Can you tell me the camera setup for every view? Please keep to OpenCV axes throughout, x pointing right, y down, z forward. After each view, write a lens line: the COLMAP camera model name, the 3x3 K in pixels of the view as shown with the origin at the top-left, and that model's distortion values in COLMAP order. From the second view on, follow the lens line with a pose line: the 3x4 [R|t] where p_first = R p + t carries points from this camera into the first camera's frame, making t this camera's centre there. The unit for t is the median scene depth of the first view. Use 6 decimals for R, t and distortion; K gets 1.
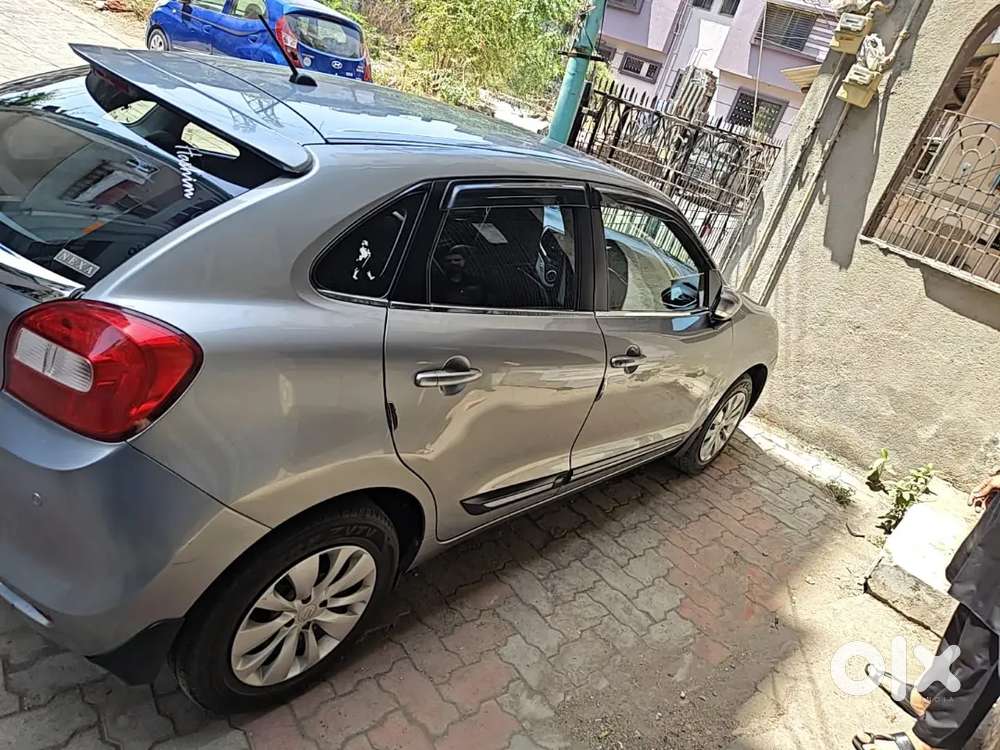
lens RADIAL K [[690.0, 0, 497.0], [0, 690.0, 365.6], [0, 0, 1]] dist [0.033138, -0.032136]
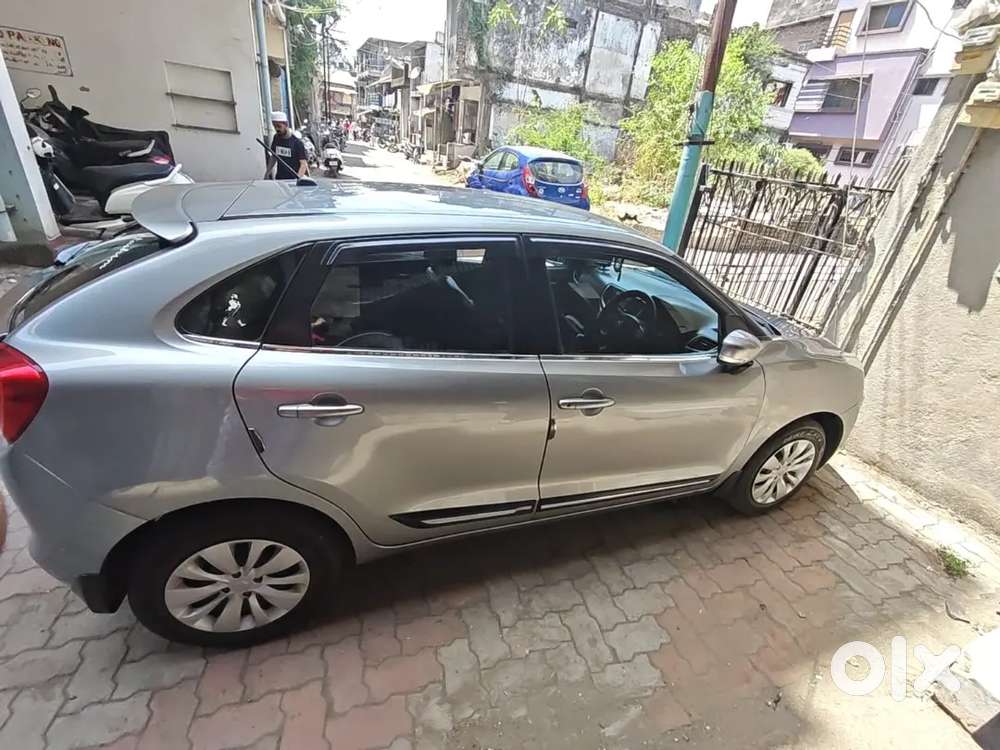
lens RADIAL K [[453.6, 0, 498.3], [0, 453.6, 377.4], [0, 0, 1]] dist [0.000167, 0.001468]
pose [[0.885795, 0.028640, -0.463192, 0.225793], [-0.043421, 0.998830, -0.021278, -0.014273], [0.462040, 0.038960, 0.886003, 0.193342]]
